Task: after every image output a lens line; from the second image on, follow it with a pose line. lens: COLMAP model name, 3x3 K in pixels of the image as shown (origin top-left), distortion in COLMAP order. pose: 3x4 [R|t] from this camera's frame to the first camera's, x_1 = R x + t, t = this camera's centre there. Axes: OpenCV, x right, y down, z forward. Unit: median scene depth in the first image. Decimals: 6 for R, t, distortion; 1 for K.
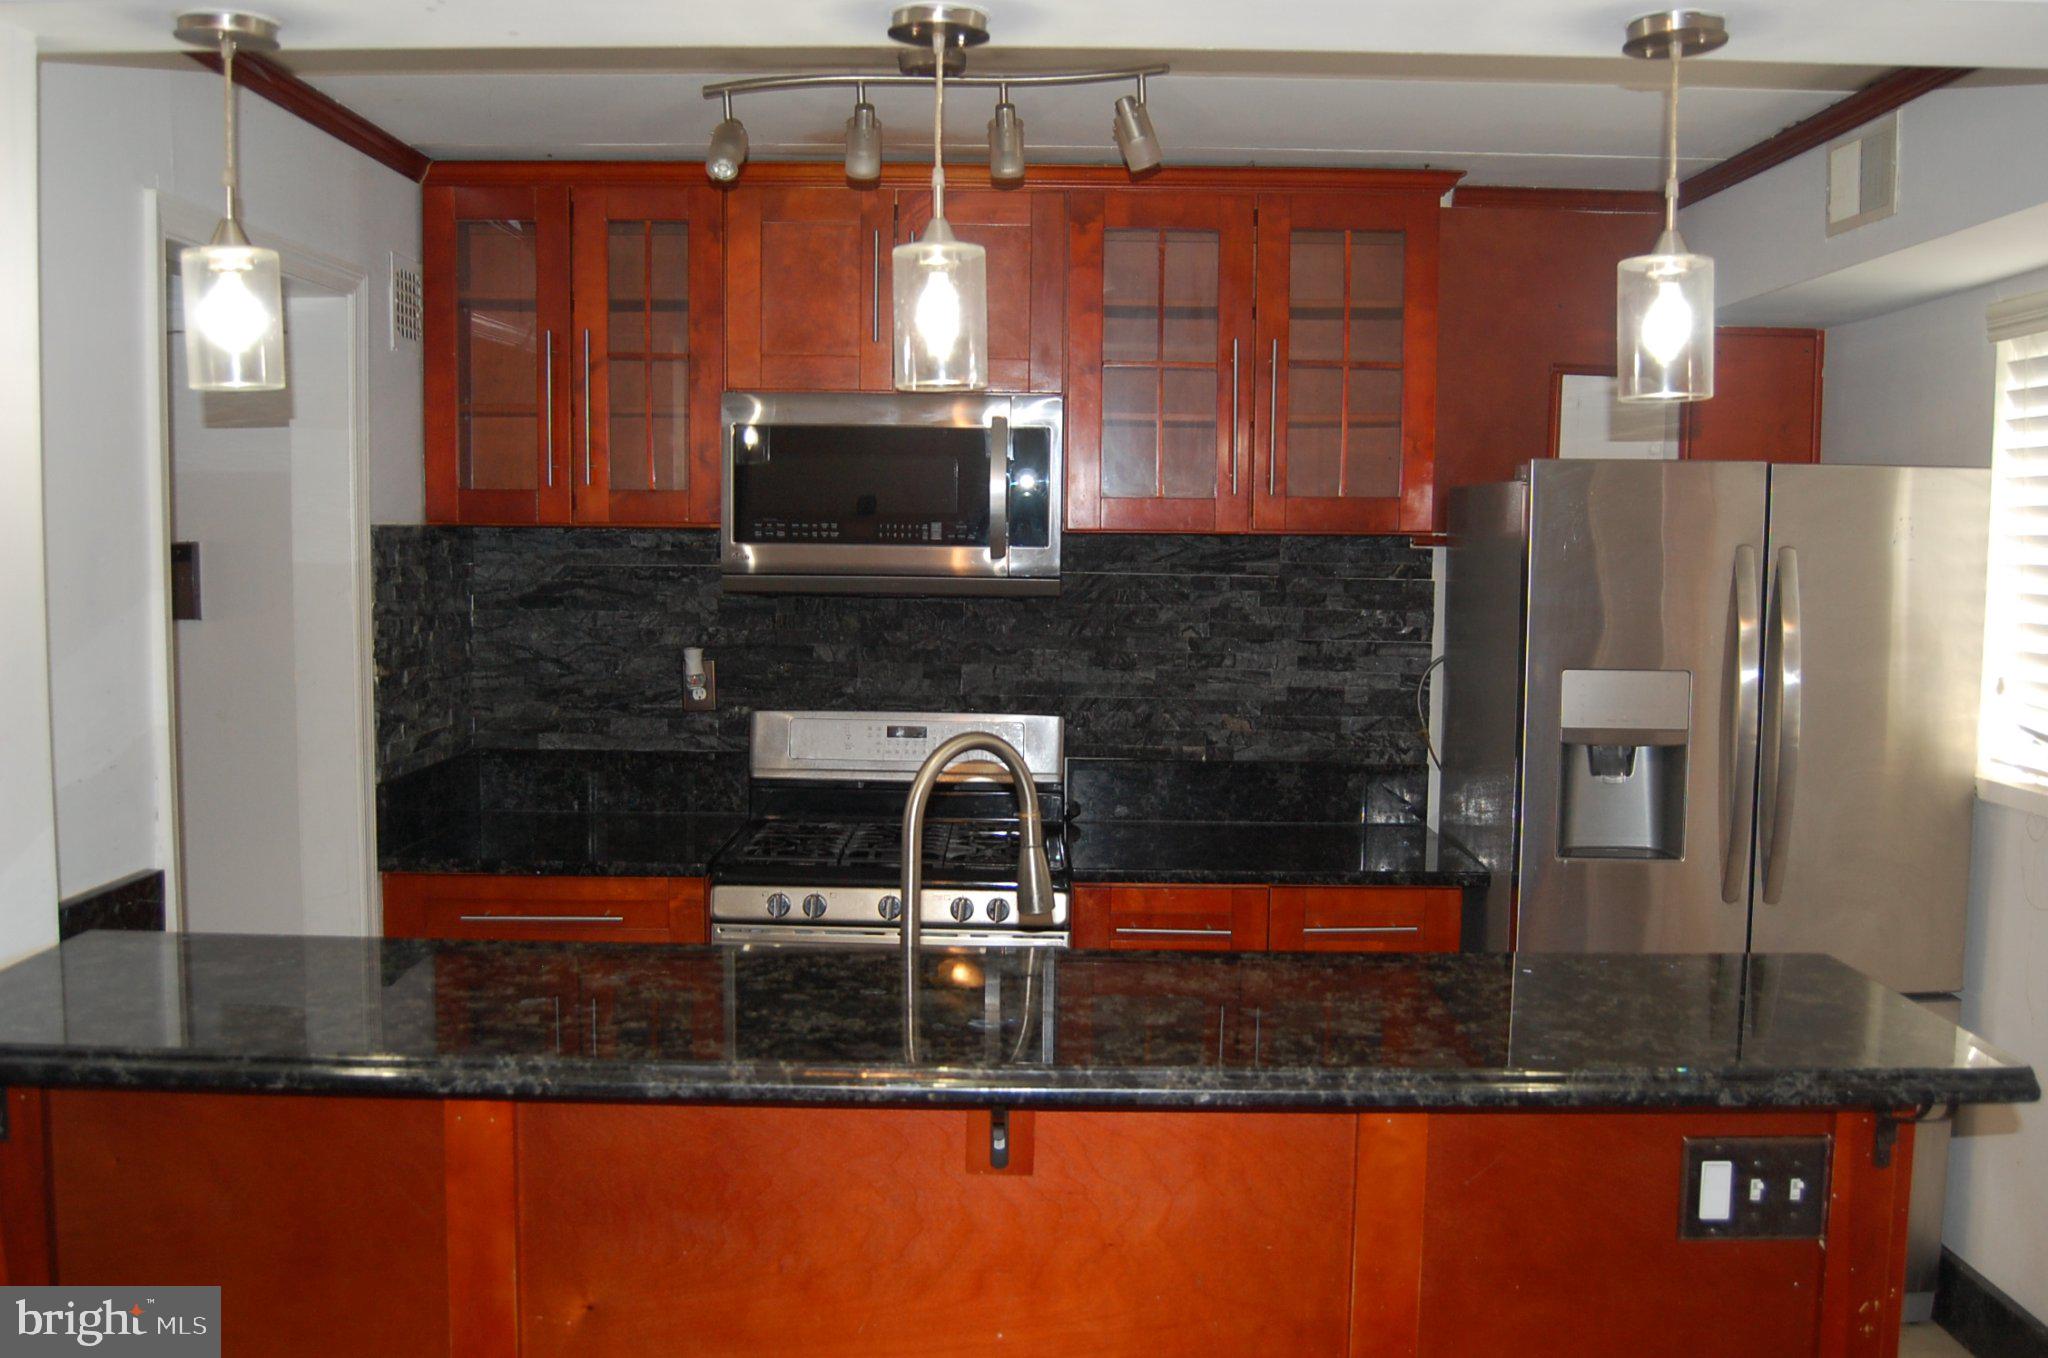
lens RADIAL K [[1769.4, 0, 1024.0], [0, 1769.4, 679.0], [0, 0, 1]] dist [-0.060012, -0.049135]
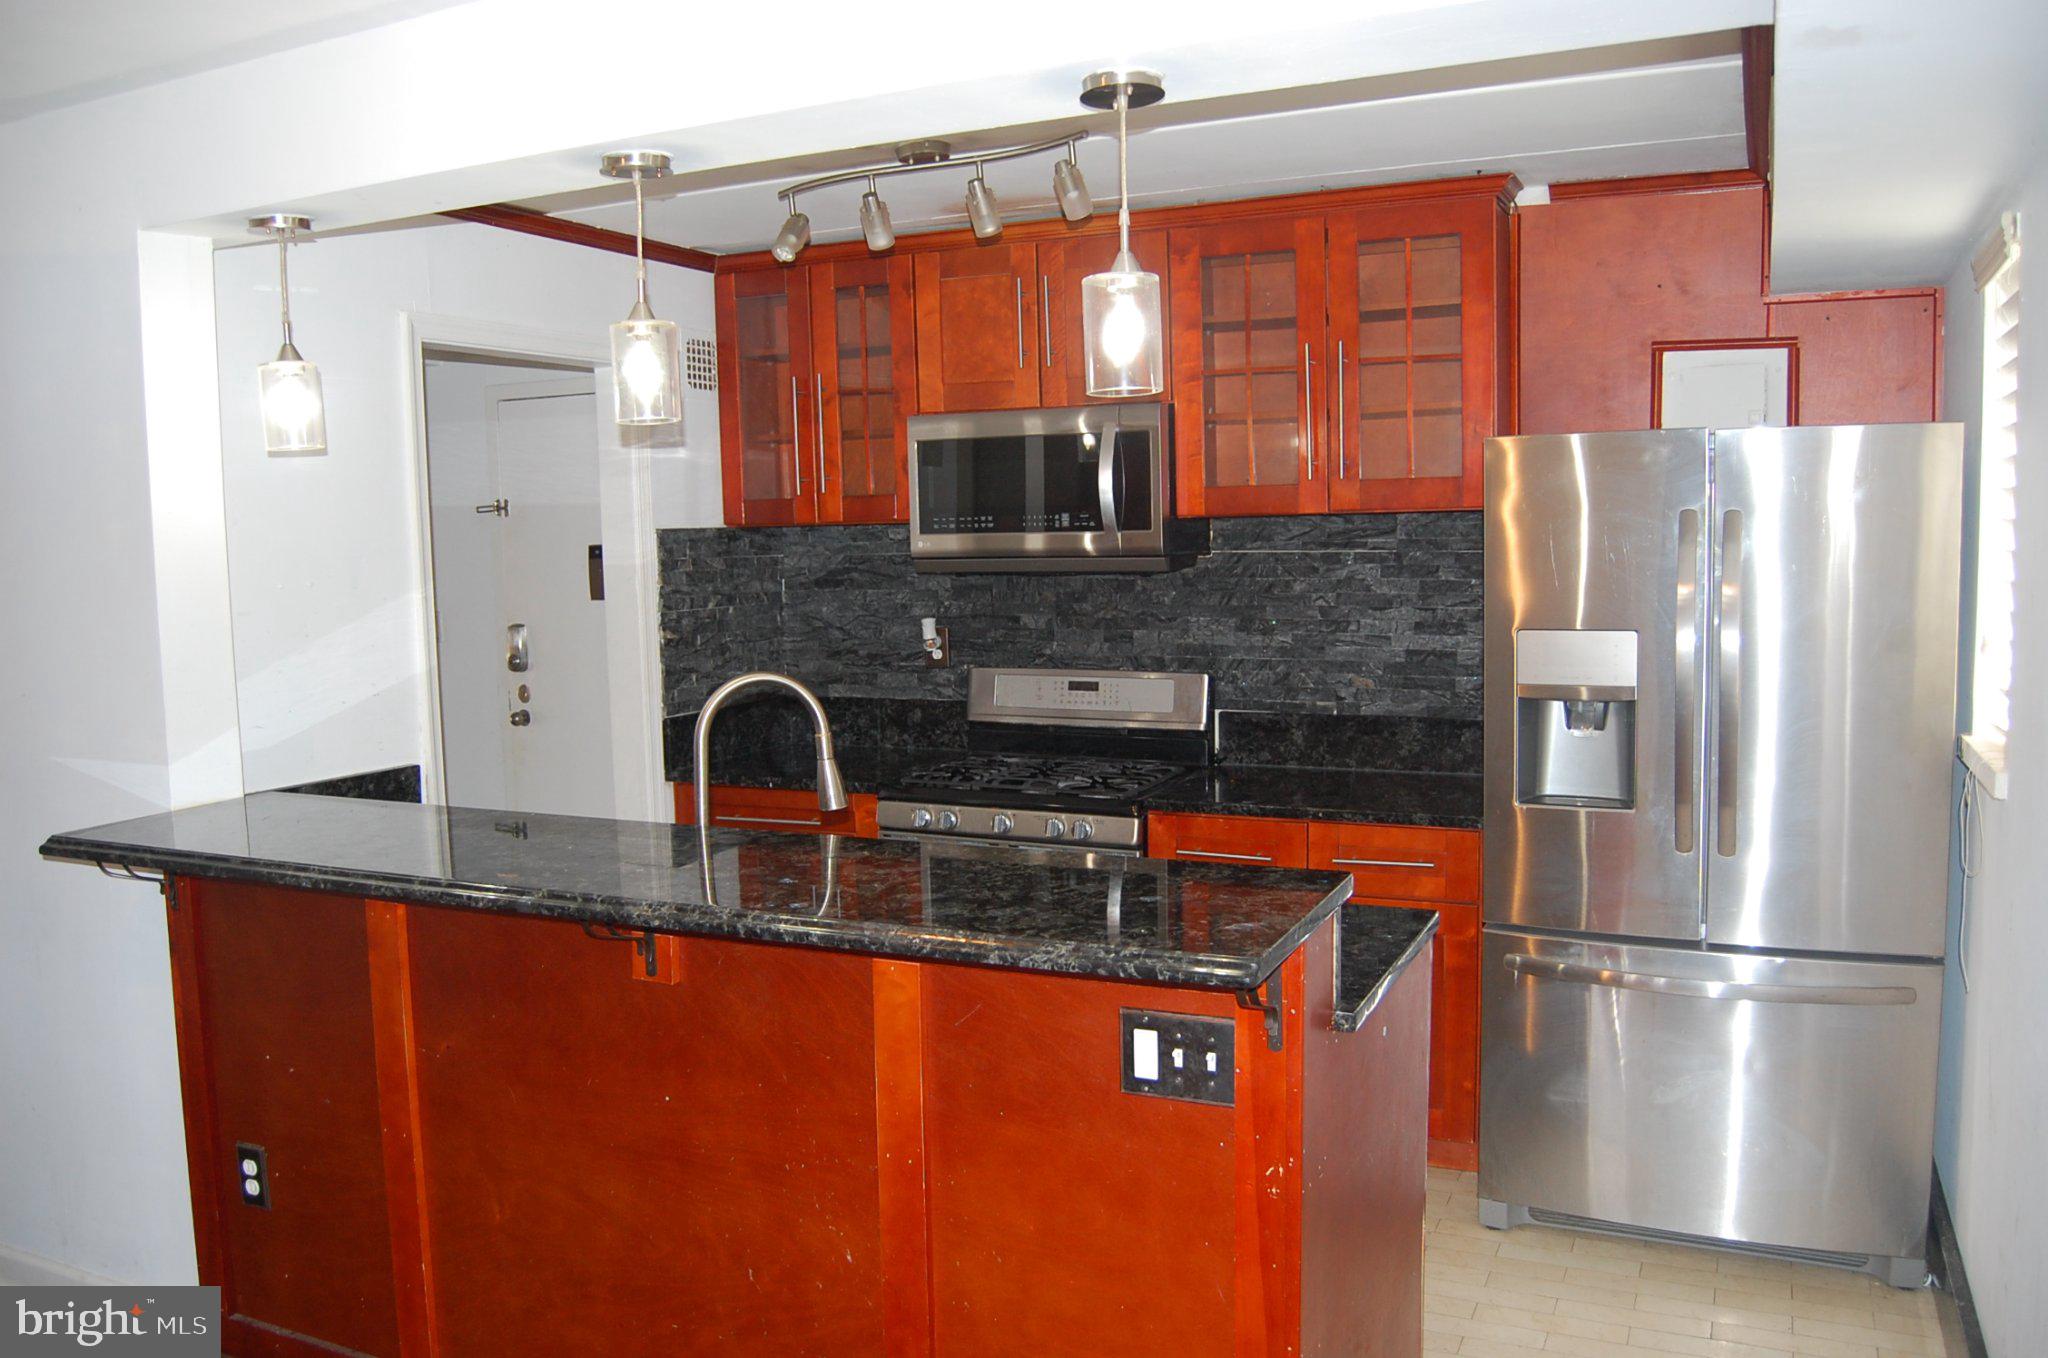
lens RADIAL K [[1591.4, 0, 1024.0], [0, 1591.4, 679.0], [0, 0, 1]] dist [-0.072219, -0.001215]
pose [[0.911193, 0.008875, -0.411885, 0.342567], [-0.002783, 0.999878, 0.015388, 0.008472], [0.411971, -0.012875, 0.911106, -0.011904]]
